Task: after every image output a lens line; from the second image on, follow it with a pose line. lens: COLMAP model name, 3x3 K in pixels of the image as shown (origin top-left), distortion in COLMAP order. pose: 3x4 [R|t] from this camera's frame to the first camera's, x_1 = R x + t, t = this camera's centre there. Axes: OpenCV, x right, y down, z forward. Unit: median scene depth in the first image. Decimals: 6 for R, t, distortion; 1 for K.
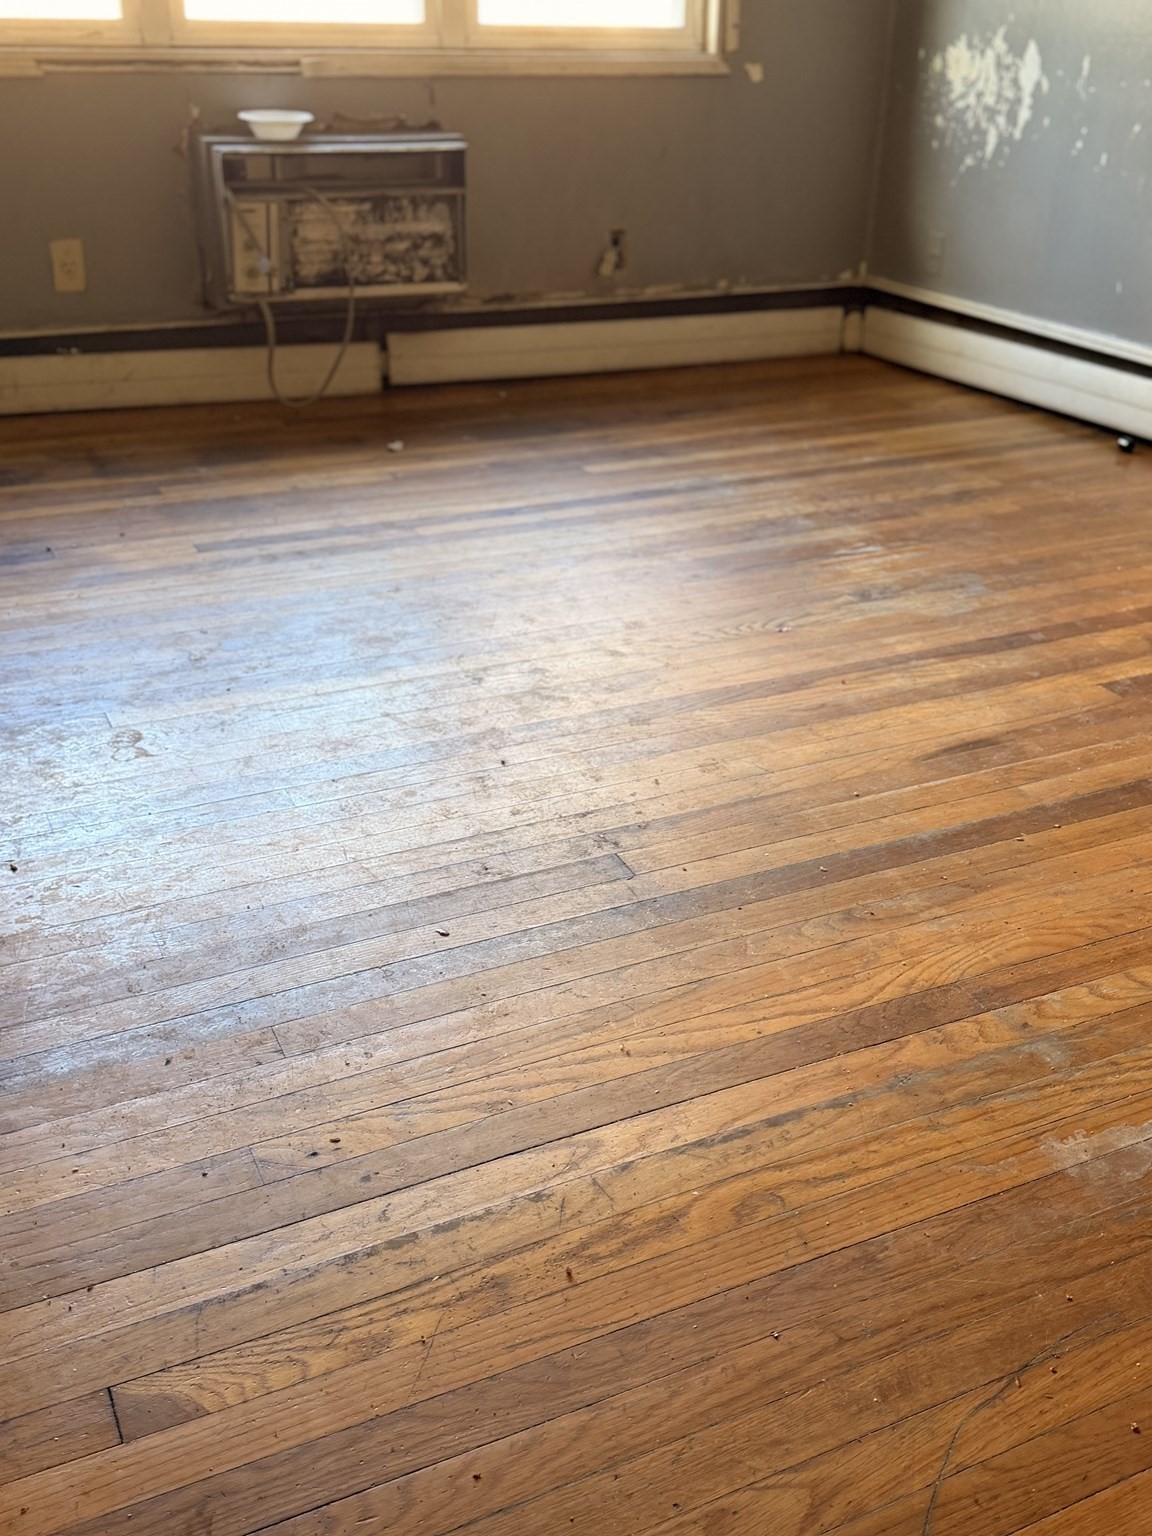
lens RADIAL K [[1600.0, 0, 576.7], [0, 1600.0, 737.8], [0, 0, 1]] dist [0.094840, -0.122339]
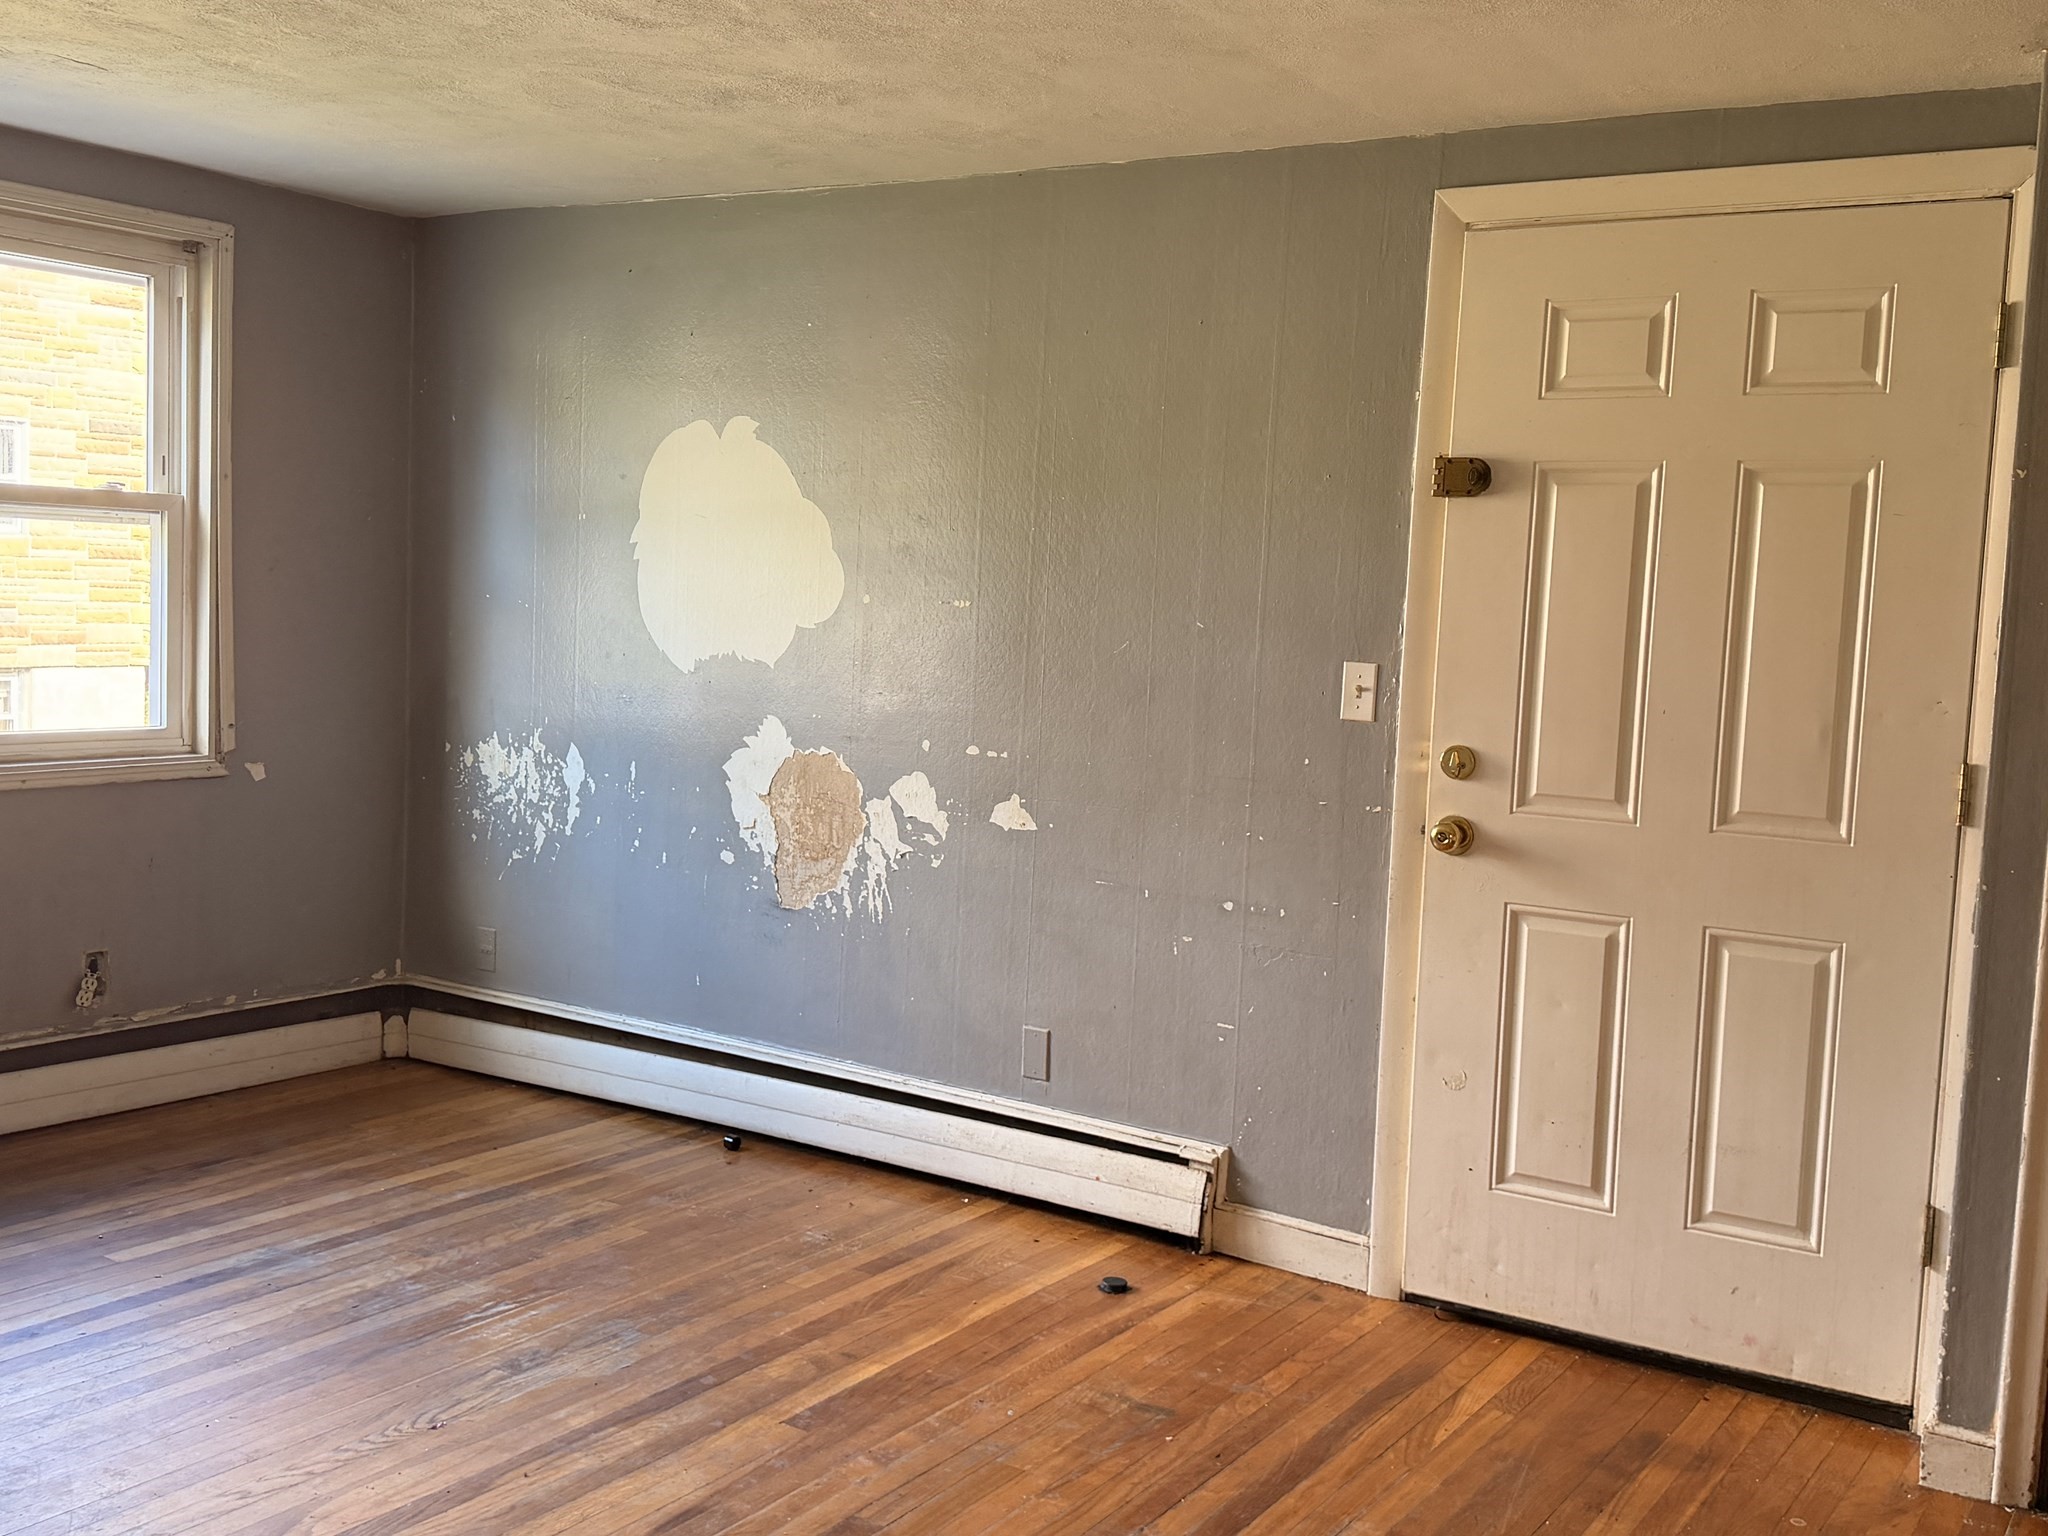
lens RADIAL K [[2133.3, 0, 1024.0], [0, 2133.3, 768.0], [0, 0, 1]] dist [0.094840, -0.122339]
pose [[0.869859, -0.039880, 0.491687, -0.136574], [0.192953, 0.944823, -0.264725, -0.027510], [-0.453999, 0.325146, 0.829557, -0.213542]]
